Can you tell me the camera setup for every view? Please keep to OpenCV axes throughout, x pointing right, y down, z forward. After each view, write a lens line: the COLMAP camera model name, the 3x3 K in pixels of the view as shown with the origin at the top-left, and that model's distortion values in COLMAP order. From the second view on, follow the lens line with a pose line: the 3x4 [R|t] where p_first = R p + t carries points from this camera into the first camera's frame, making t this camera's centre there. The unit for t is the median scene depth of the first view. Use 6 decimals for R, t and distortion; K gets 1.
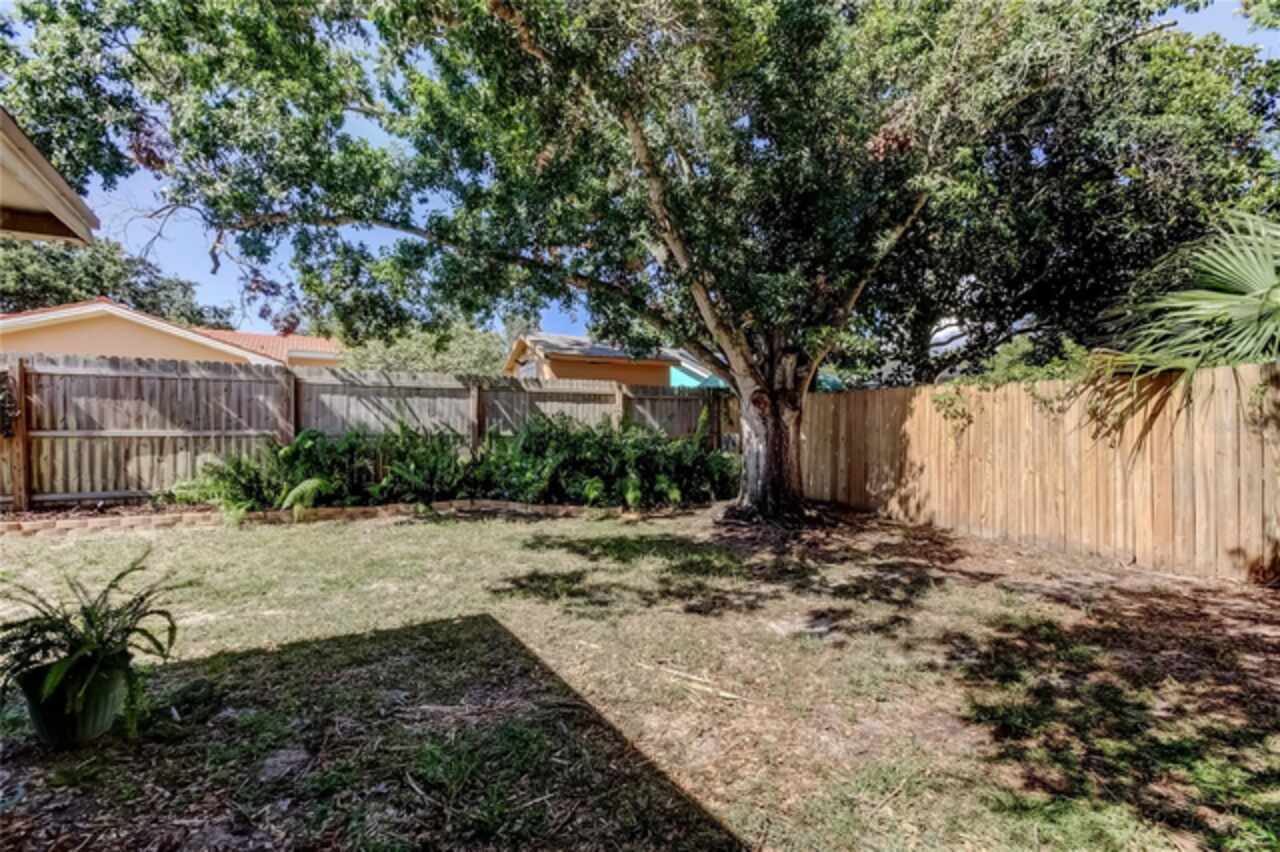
lens RADIAL K [[603.1, 0, 642.0], [0, 603.1, 430.8], [0, 0, 1]] dist [0.018005, -0.001272]
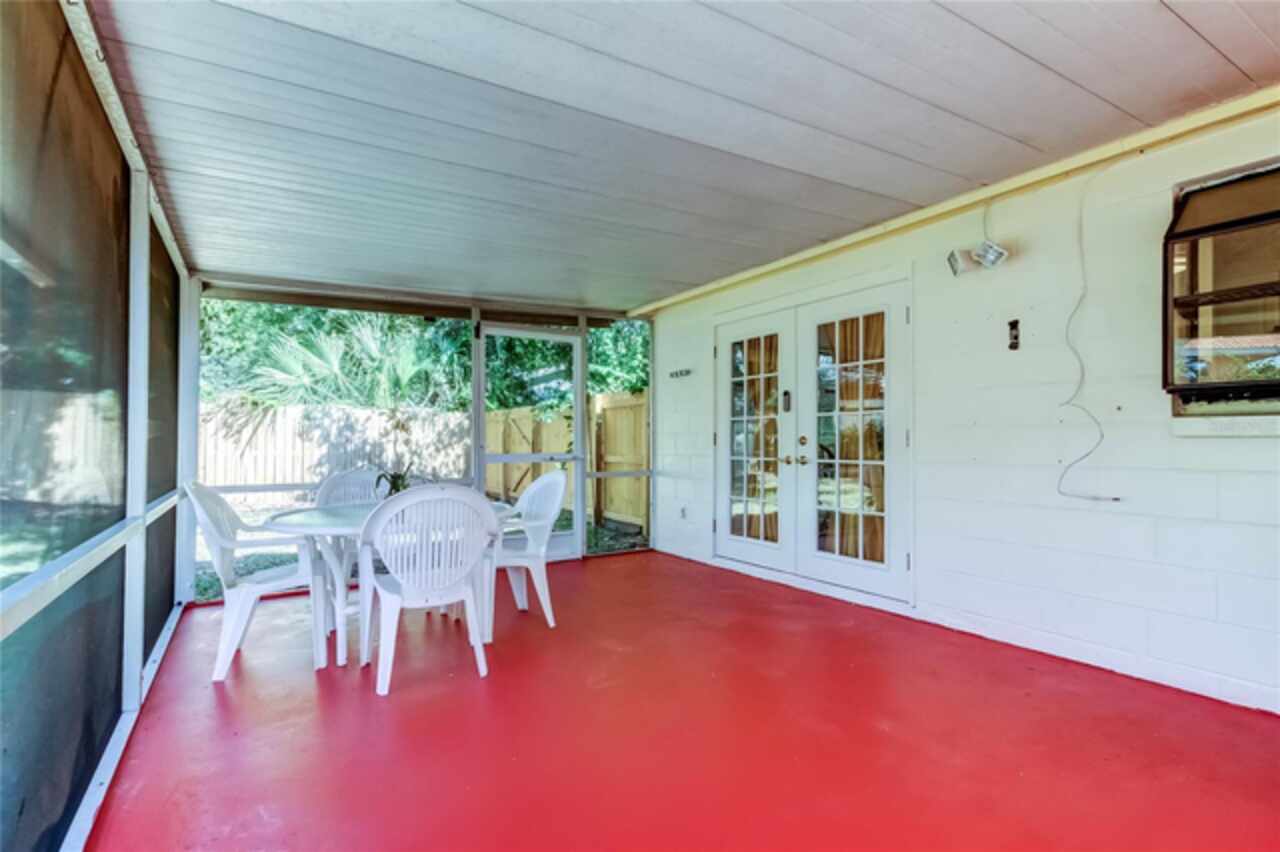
lens RADIAL K [[589.1, 0, 648.8], [0, 589.1, 434.0], [0, 0, 1]] dist [0.015366, -0.000143]
pose [[-0.094760, 0.021731, 0.995263, -0.931808], [-0.023914, 0.999424, -0.024099, 0.010585], [-0.995213, -0.026084, -0.094186, -0.074542]]
